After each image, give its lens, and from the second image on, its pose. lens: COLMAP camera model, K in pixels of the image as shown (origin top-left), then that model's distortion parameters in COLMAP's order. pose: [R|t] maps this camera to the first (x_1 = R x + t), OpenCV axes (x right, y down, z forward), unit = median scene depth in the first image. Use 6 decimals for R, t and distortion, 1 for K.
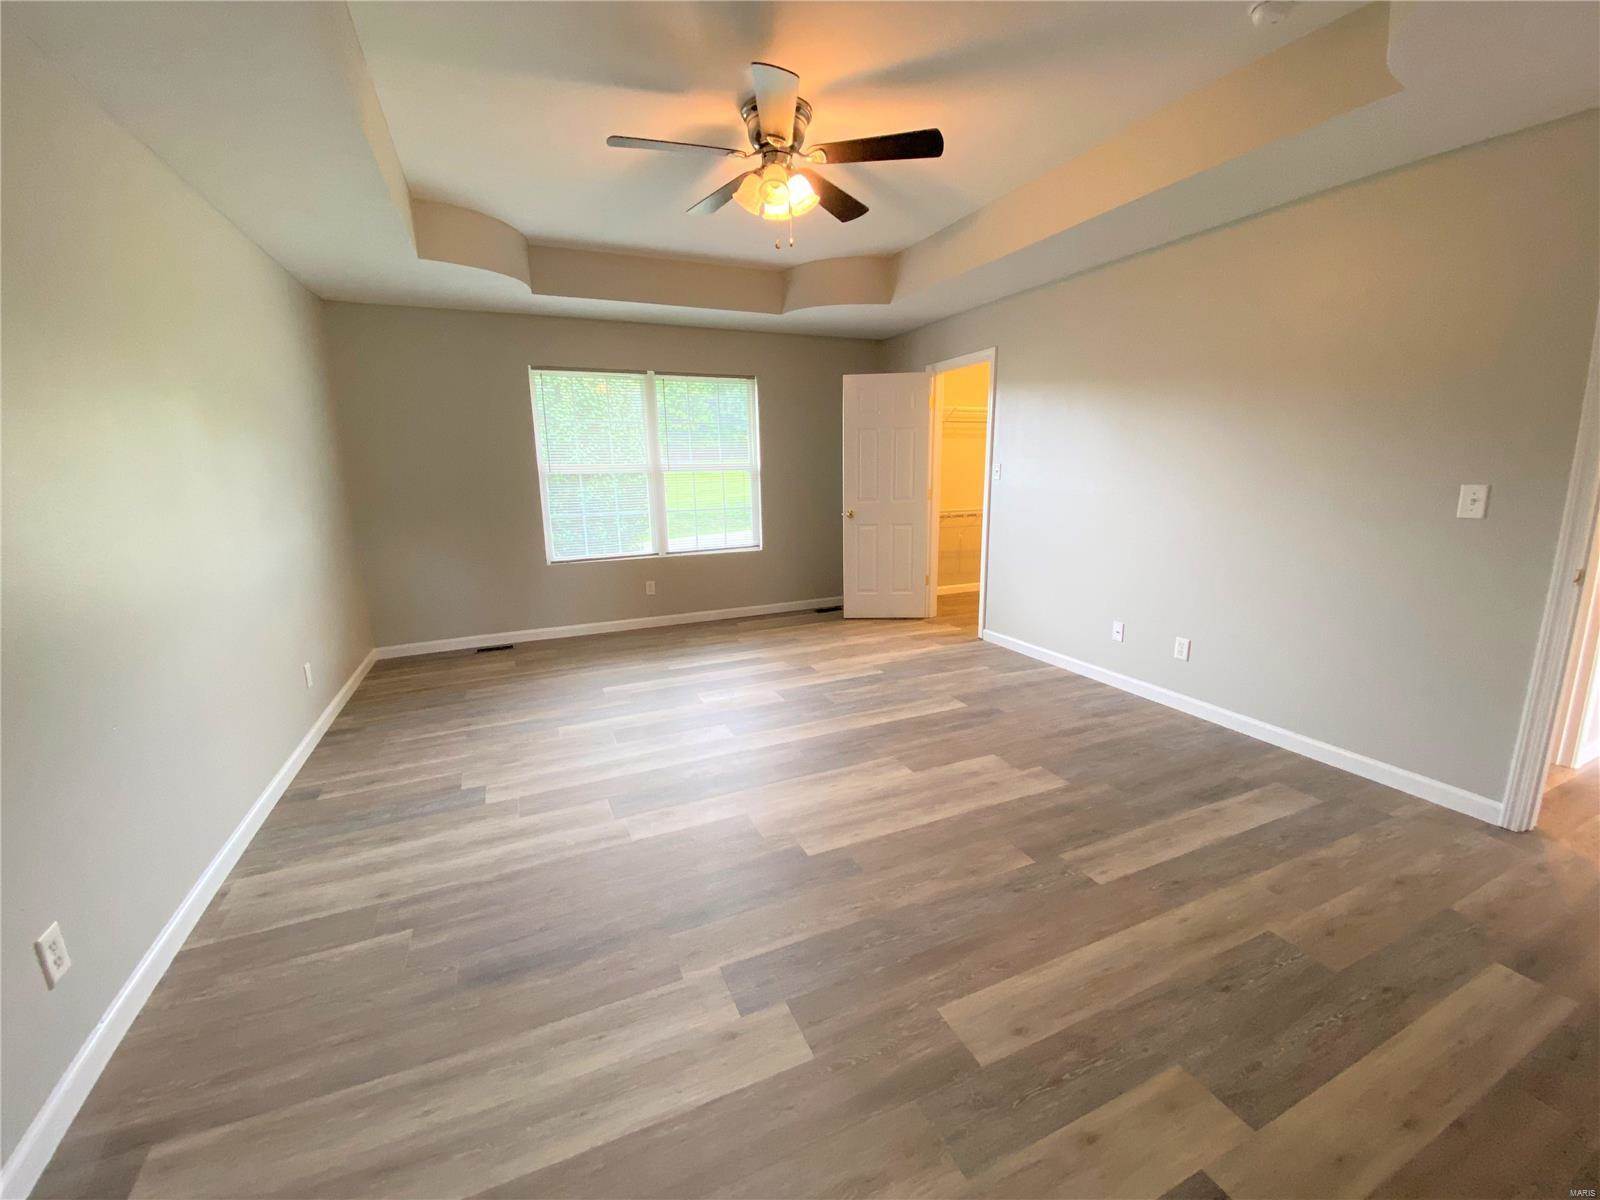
lens RADIAL K [[642.9, 0, 793.4], [0, 642.9, 591.3], [0, 0, 1]] dist [0.046067, -0.031745]
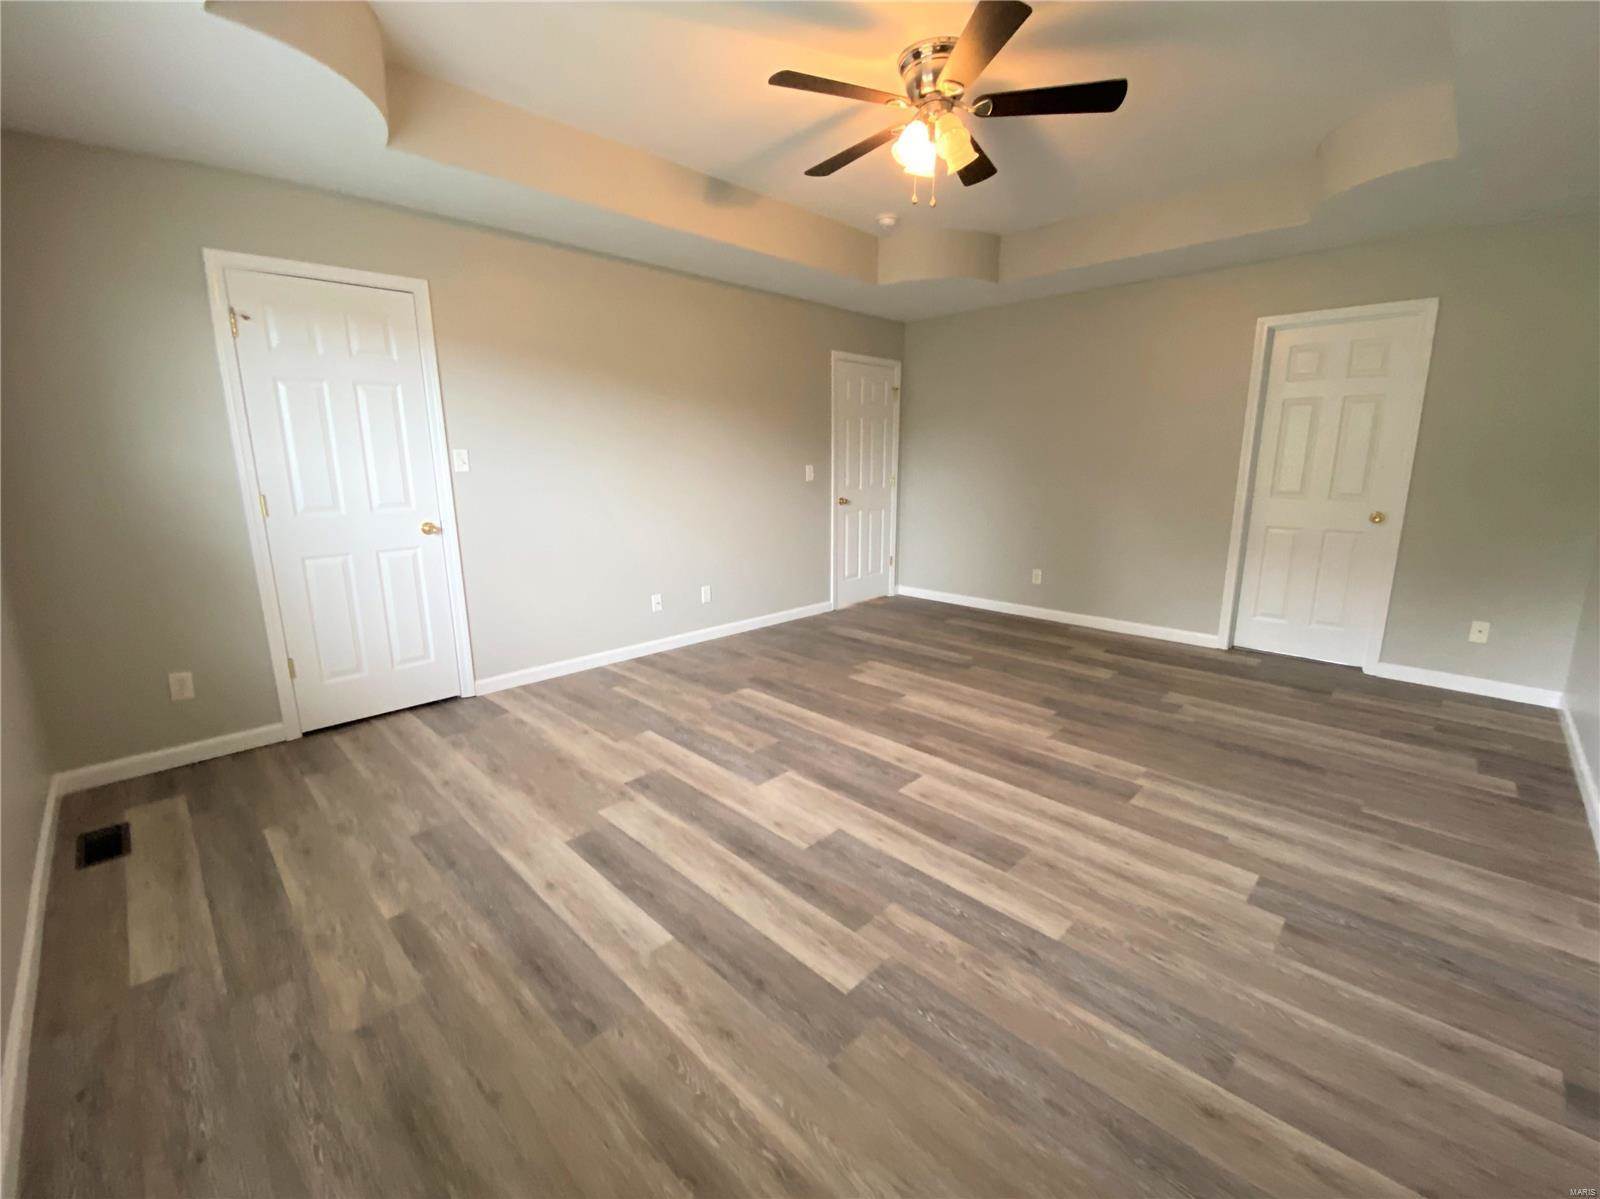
lens RADIAL K [[662.2, 0, 800.8], [0, 662.2, 594.8], [0, 0, 1]] dist [0.051639, -0.036614]
pose [[-0.374480, -0.167578, 0.911966, -0.763971], [0.187082, 0.949651, 0.251324, -0.232040], [-0.908166, 0.264728, -0.324274, 1.351324]]
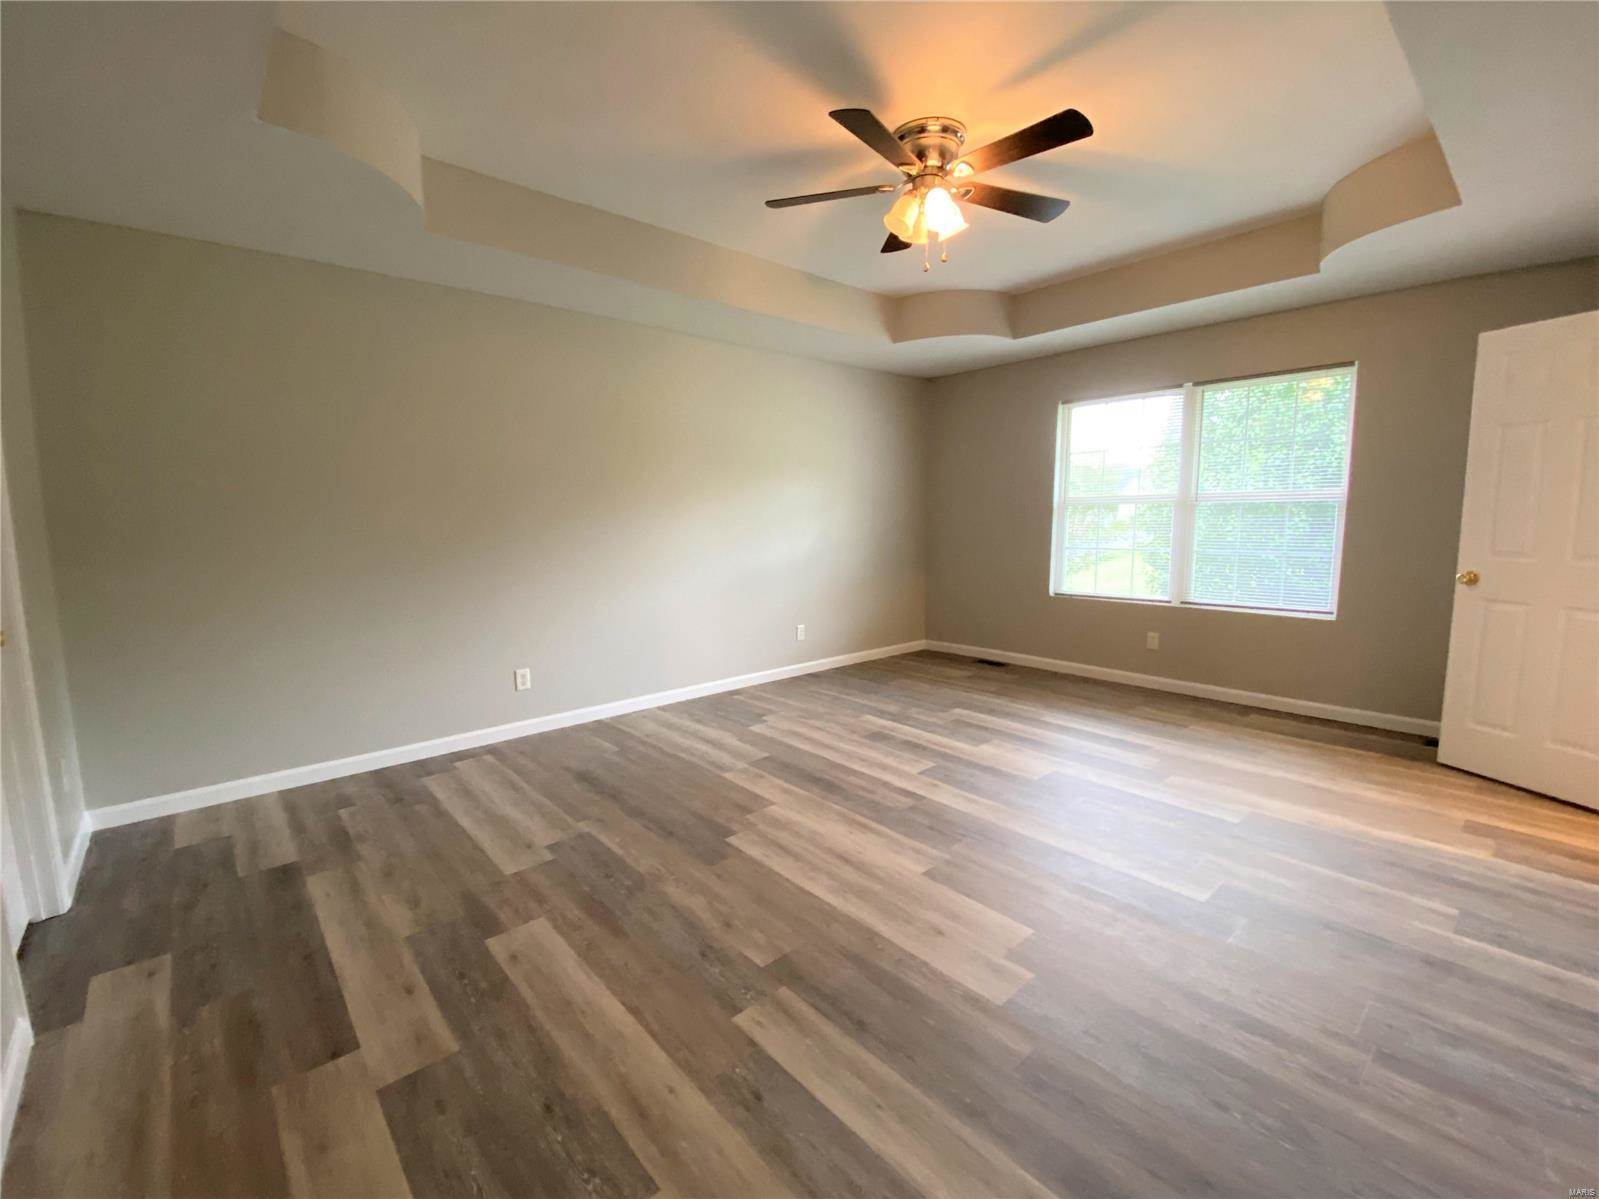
lens RADIAL K [[661.8, 0, 800.3], [0, 661.8, 594.8], [0, 0, 1]] dist [0.051639, -0.036614]
pose [[0.313869, 0.126887, -0.940950, 0.758630], [-0.176813, 0.981505, 0.073377, -0.079489], [0.932858, 0.143342, 0.330499, 0.468821]]
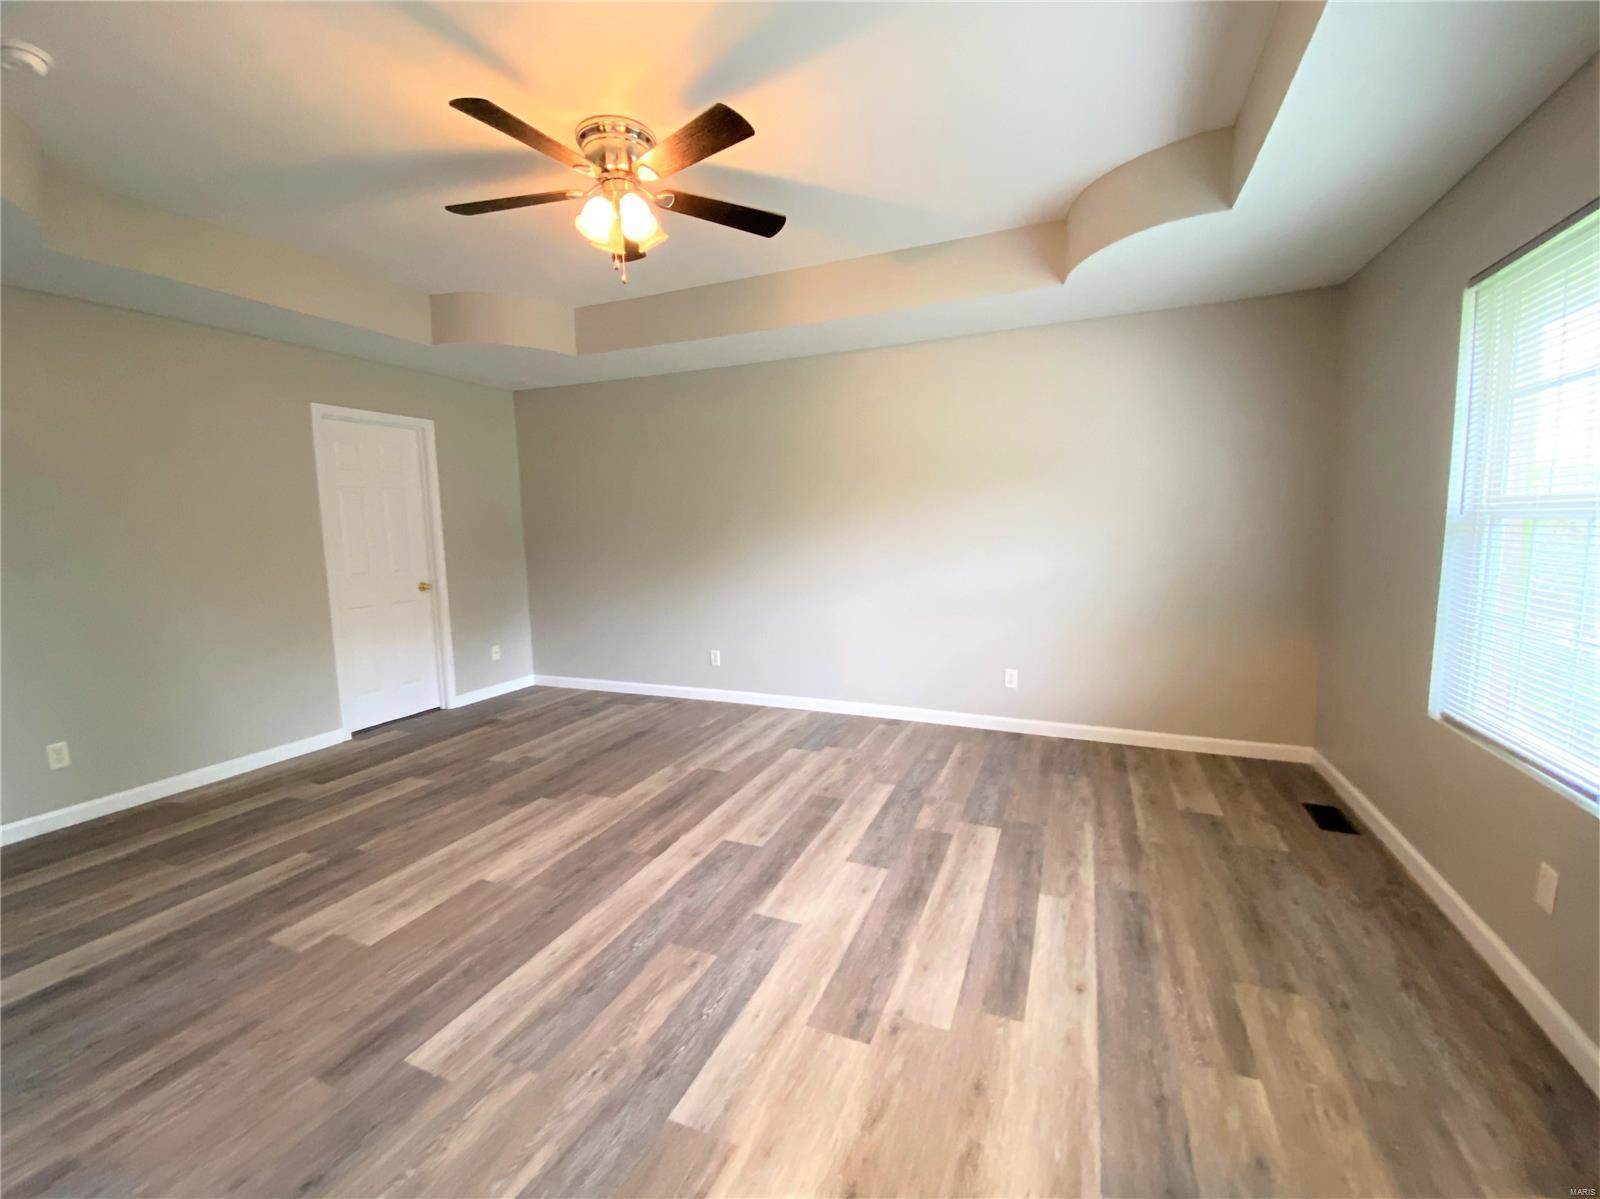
lens RADIAL K [[662.2, 0, 800.8], [0, 662.2, 594.8], [0, 0, 1]] dist [0.051639, -0.036614]
pose [[-0.719295, 0.111028, -0.685775, 0.395952], [-0.097334, 0.961303, 0.257727, -0.315102], [0.687852, 0.252131, -0.680654, 1.578674]]
